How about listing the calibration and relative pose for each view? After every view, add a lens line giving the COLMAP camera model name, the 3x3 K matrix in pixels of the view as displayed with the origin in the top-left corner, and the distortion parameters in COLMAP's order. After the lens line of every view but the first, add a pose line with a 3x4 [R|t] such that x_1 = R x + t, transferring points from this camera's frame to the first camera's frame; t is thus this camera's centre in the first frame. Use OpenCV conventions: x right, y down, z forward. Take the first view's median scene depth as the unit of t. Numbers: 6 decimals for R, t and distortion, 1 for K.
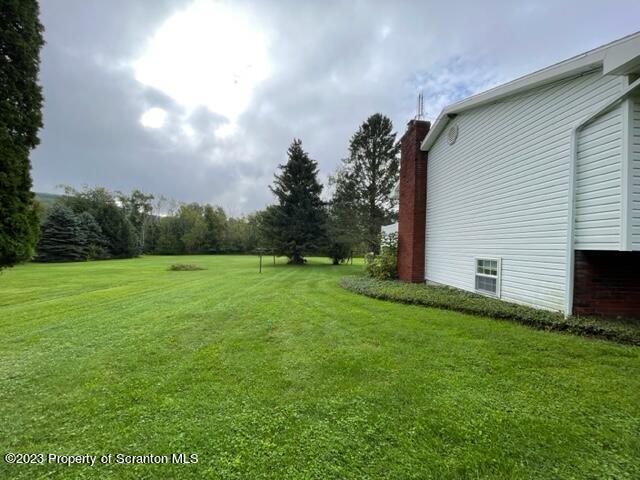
lens RADIAL K [[258.7, 0, 316.0], [0, 258.7, 240.4], [0, 0, 1]] dist [0.000158, -0.000377]
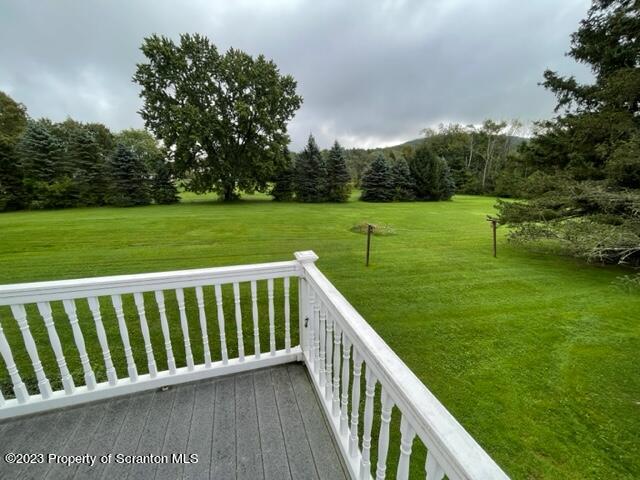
lens RADIAL K [[258.7, 0, 315.1], [0, 258.7, 242.9], [0, 0, 1]] dist [0.000158, -0.000377]
pose [[0.267514, 0.233311, -0.934881, 0.187002], [0.019274, 0.968753, 0.247279, -0.045740], [0.963361, -0.084169, 0.254658, 0.472007]]
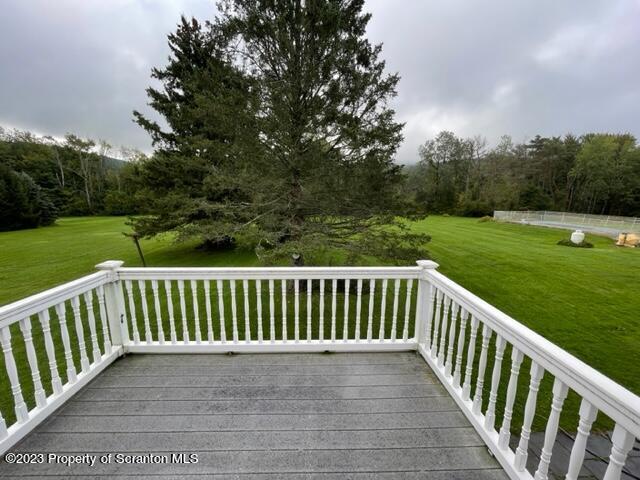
lens RADIAL K [[258.7, 0, 315.1], [0, 258.7, 241.8], [0, 0, 1]] dist [0.000158, -0.000377]
pose [[0.999796, -0.015770, -0.012611, 0.191180], [0.018010, 0.978850, 0.203786, -0.048648], [0.009130, -0.203972, 0.978934, 0.411207]]
